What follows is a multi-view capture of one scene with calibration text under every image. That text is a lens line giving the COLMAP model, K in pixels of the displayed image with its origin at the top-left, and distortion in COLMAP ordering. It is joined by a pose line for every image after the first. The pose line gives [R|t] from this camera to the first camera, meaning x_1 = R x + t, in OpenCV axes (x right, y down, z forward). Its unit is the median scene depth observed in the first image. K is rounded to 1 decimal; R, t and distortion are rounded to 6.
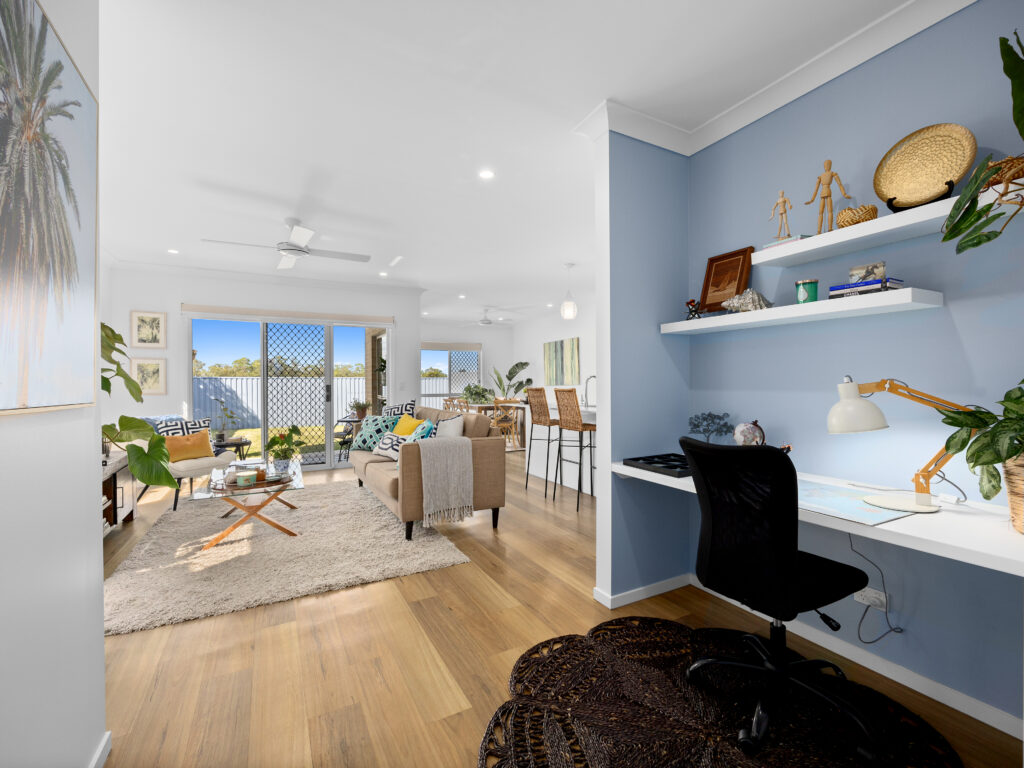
lens RADIAL K [[448.9, 0, 511.8], [0, 448.9, 381.3], [0, 0, 1]] dist [0.000472, 0.000443]
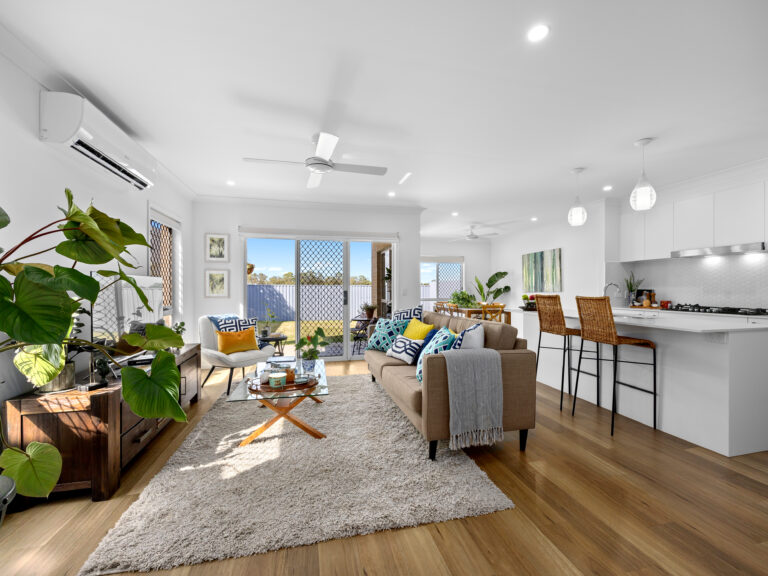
lens RADIAL K [[329.5, 0, 384.0], [0, 329.5, 288.0], [0, 0, 1]] dist [0.000101, 0.000066]
pose [[0.966724, 0.003304, -0.255802, -0.112699], [-0.003606, 0.999993, -0.000714, 0.000896], [0.255798, 0.001613, 0.966729, 0.233099]]
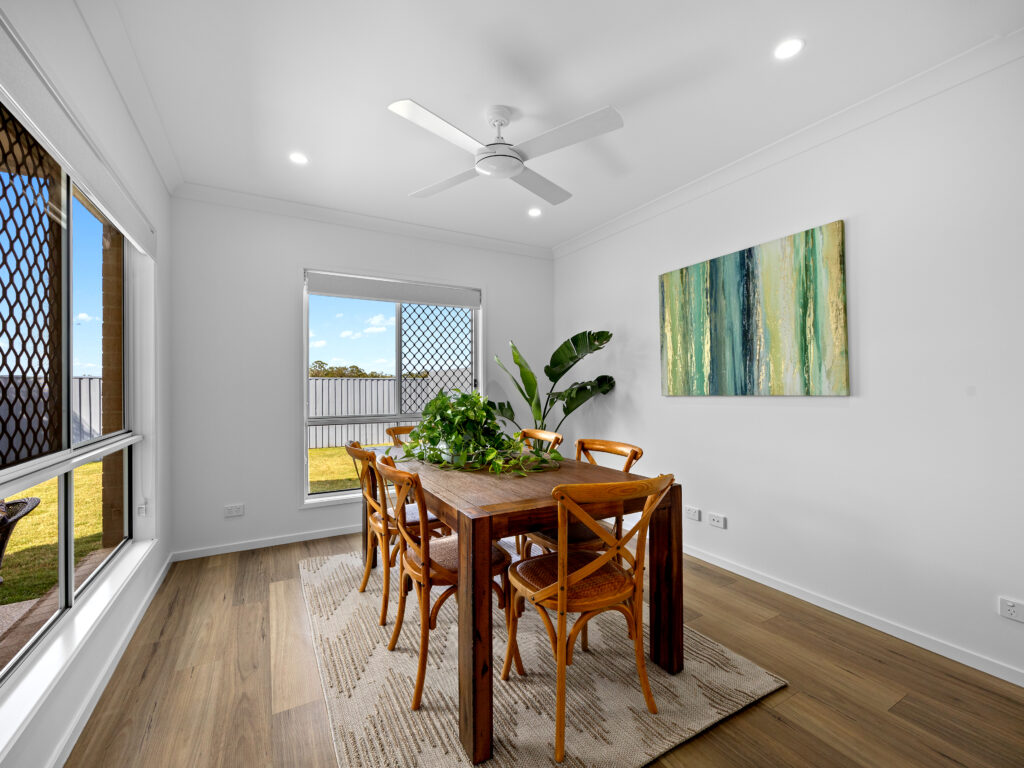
lens RADIAL K [[439.4, 0, 512.0], [0, 439.4, 384.0], [0, 0, 1]] dist [0.000101, 0.000066]
pose [[0.999846, 0.004747, 0.016899, -0.105262], [-0.004743, 0.999989, -0.000279, 0.001973], [-0.016901, 0.000198, 0.999857, 1.404921]]
